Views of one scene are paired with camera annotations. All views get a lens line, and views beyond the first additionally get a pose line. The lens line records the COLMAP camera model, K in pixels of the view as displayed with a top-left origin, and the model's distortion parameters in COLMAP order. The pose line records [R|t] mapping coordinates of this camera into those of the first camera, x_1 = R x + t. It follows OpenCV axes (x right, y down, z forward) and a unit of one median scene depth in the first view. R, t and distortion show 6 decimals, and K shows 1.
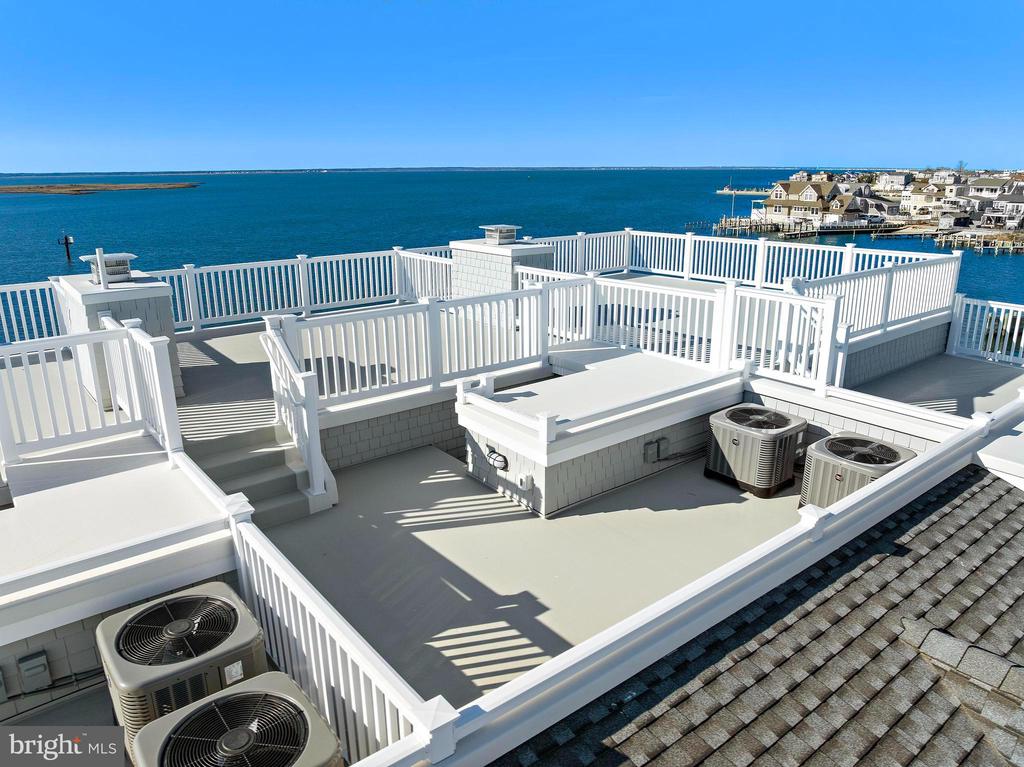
lens RADIAL K [[721.4, 0, 512.0], [0, 721.4, 383.5], [0, 0, 1]] dist [-0.035307, -0.003341]
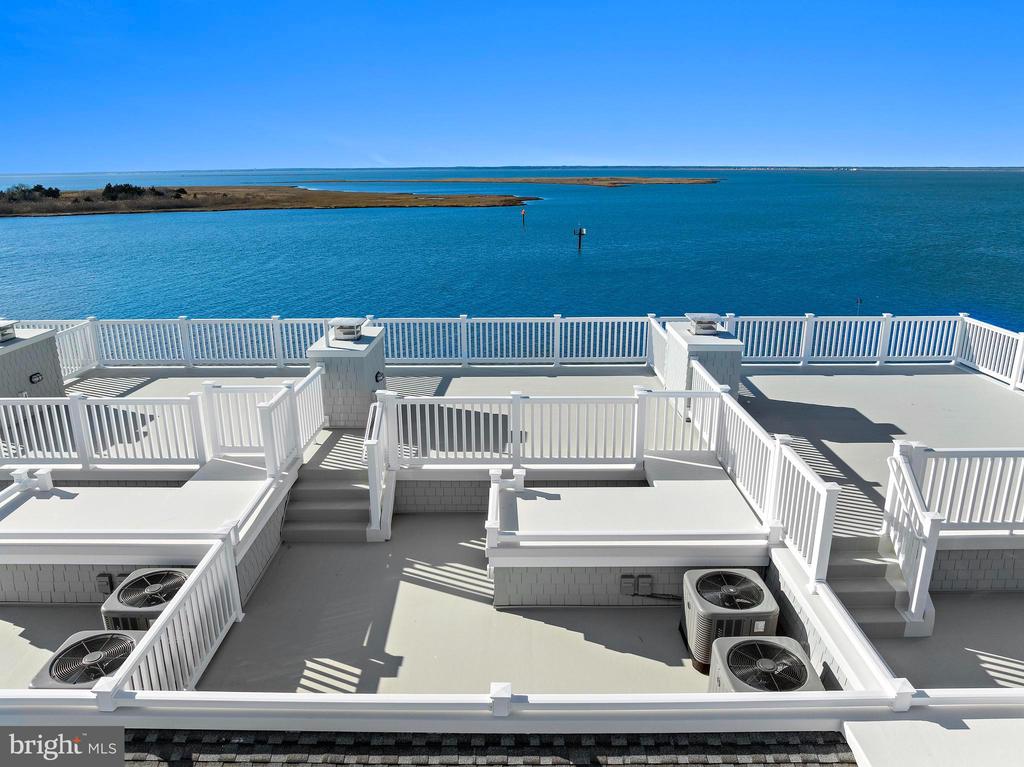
lens RADIAL K [[721.4, 0, 512.0], [0, 721.4, 383.5], [0, 0, 1]] dist [-0.035307, -0.003341]
pose [[0.778979, 0.182511, -0.599901, 0.606944], [-0.179356, 0.981586, 0.065737, -0.218789], [0.600852, 0.056388, 0.797369, 0.055688]]
